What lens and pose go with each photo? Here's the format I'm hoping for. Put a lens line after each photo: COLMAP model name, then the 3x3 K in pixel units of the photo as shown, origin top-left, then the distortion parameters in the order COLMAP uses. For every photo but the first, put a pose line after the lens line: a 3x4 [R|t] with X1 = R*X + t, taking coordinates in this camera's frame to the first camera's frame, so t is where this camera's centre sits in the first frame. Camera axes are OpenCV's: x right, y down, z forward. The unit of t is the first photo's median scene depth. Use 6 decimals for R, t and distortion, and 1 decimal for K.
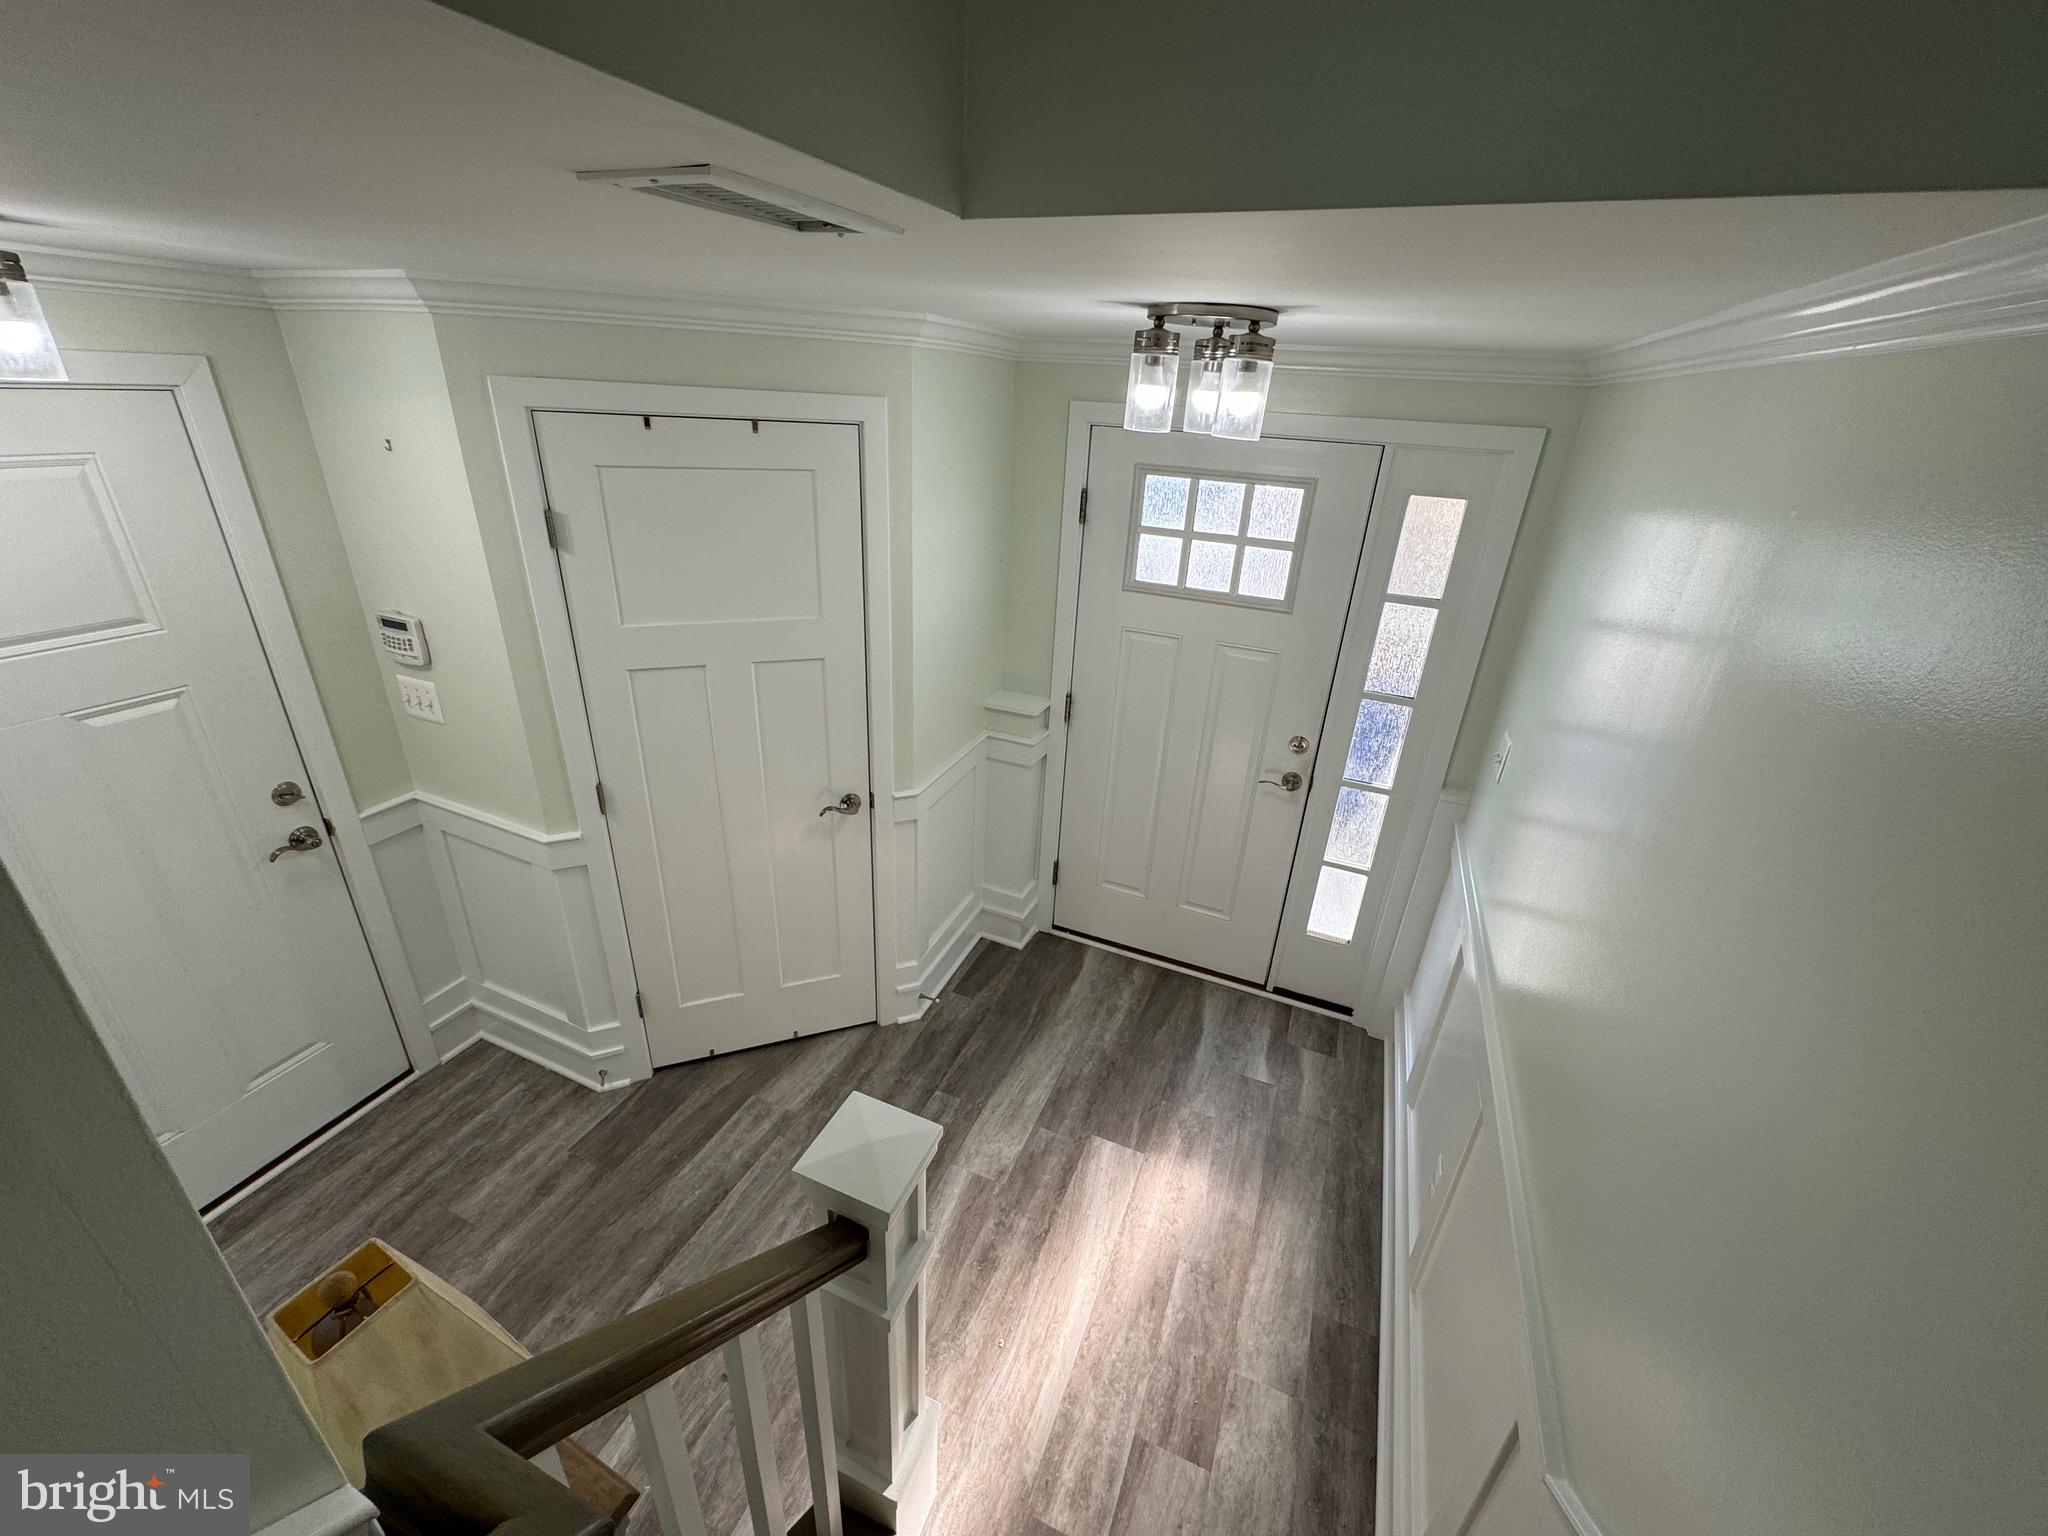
lens RADIAL K [[821.0, 0, 1017.2], [0, 821.0, 772.2], [0, 0, 1]] dist [0.000240, 0.000727]
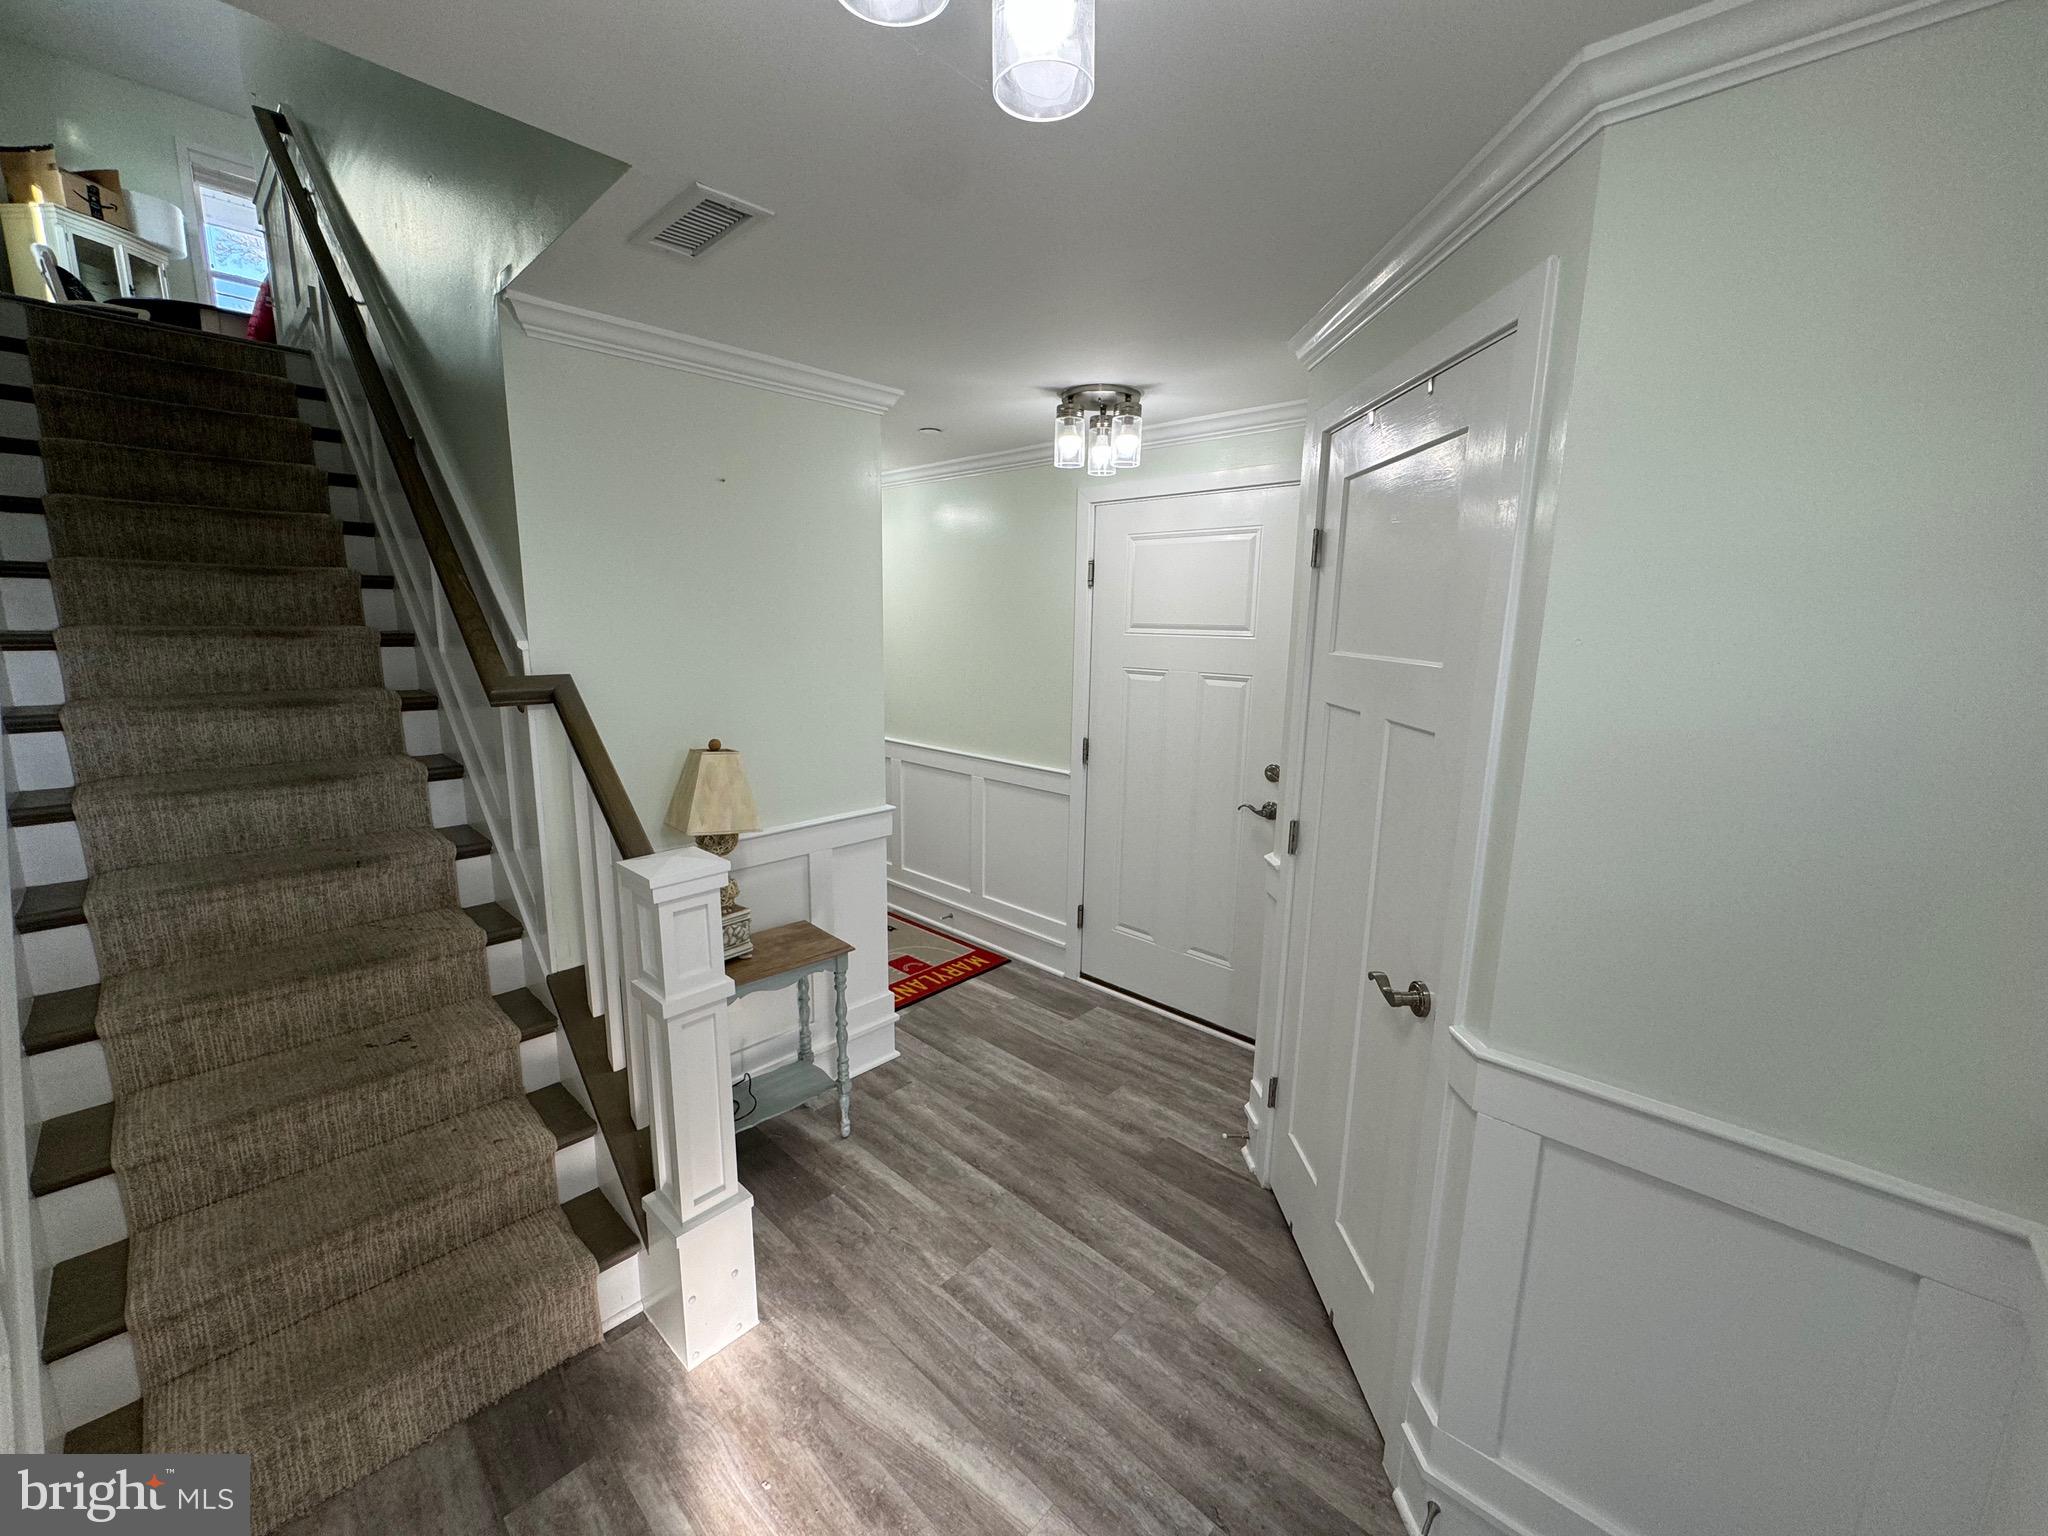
lens RADIAL K [[821.0, 0, 1028.2], [0, 821.0, 769.2], [0, 0, 1]] dist [0.000240, 0.000727]
pose [[-0.349498, 0.113473, -0.930040, 0.453912], [-0.427772, 0.863816, 0.266145, -0.151475], [0.833584, 0.490862, -0.253361, 0.928309]]
